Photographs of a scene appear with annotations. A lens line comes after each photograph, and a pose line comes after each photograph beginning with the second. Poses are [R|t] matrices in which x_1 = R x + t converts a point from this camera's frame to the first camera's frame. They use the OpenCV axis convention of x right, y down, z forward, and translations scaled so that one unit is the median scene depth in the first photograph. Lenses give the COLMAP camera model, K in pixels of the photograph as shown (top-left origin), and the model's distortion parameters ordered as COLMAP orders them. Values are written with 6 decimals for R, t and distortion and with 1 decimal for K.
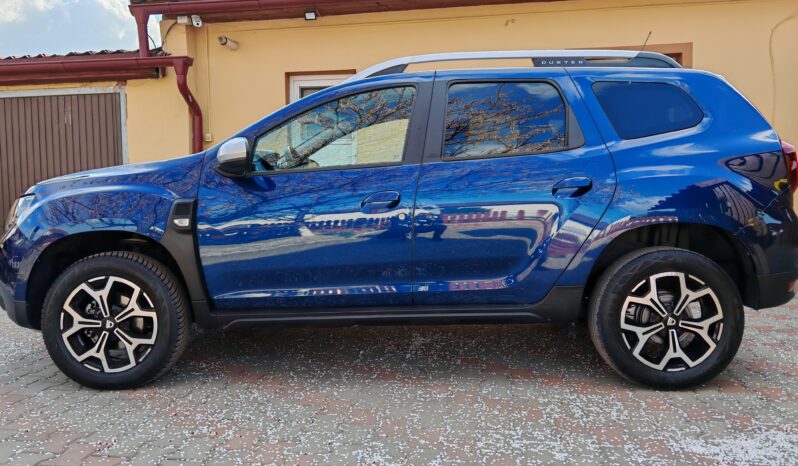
lens RADIAL K [[596.6, 0, 394.1], [0, 596.6, 218.7], [0, 0, 1]] dist [0.010645, 0.006325]
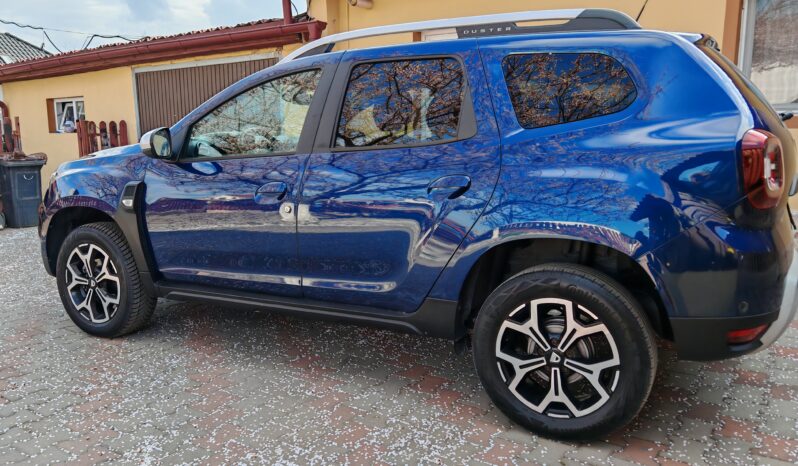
lens RADIAL K [[596.6, 0, 394.1], [0, 596.6, 218.7], [0, 0, 1]] dist [0.010645, 0.006325]
pose [[0.905150, 0.064709, -0.420139, 0.581002], [-0.022206, 0.994194, 0.105283, -0.094361], [0.424513, -0.085968, 0.901331, 0.189432]]
